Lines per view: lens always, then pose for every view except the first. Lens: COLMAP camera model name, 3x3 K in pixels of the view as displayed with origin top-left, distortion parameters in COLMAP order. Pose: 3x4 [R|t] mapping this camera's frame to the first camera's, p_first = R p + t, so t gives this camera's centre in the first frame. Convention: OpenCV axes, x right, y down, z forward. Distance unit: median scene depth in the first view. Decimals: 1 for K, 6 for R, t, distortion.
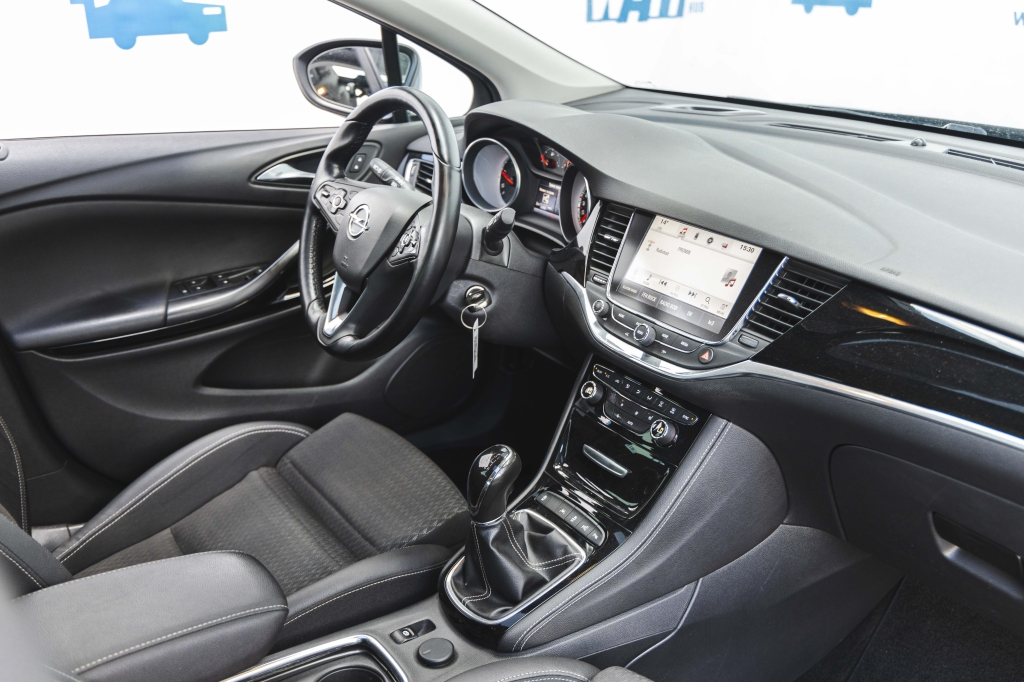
lens RADIAL K [[1037.3, 0, 512.0], [0, 1037.3, 341.0], [0, 0, 1]] dist [0.011341, 0.001939]
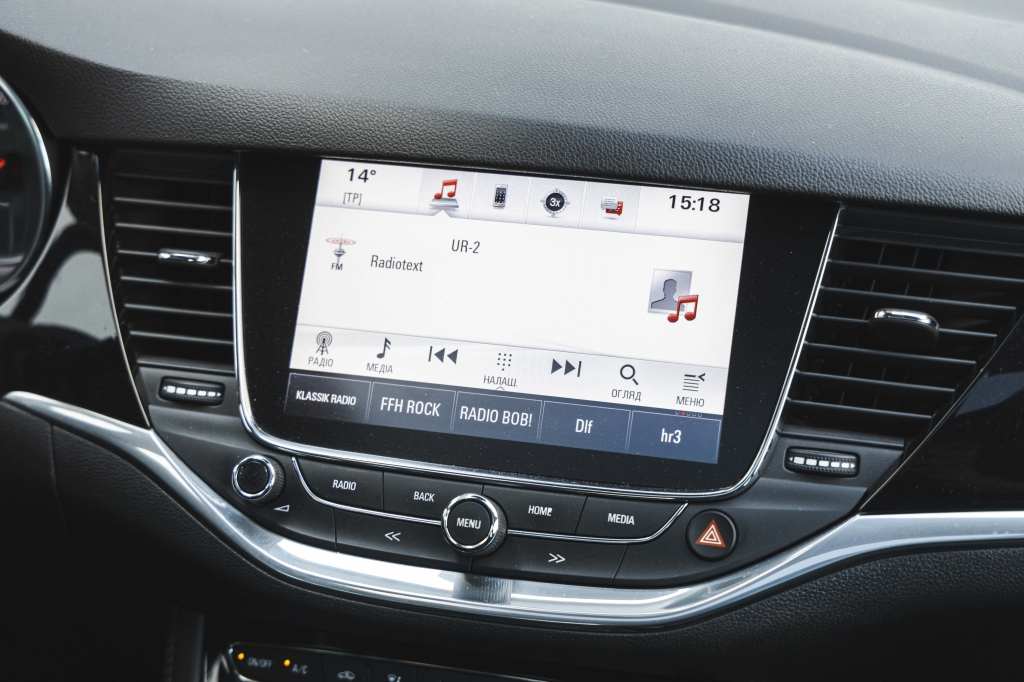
lens RADIAL K [[2087.1, 0, 512.0], [0, 2087.1, 341.0], [0, 0, 1]] dist [0.023547, -0.093114]
pose [[0.753322, -0.261338, 0.603496, -0.247388], [0.244894, 0.963131, 0.111382, -0.133157], [-0.610354, 0.063886, 0.789548, 0.469866]]
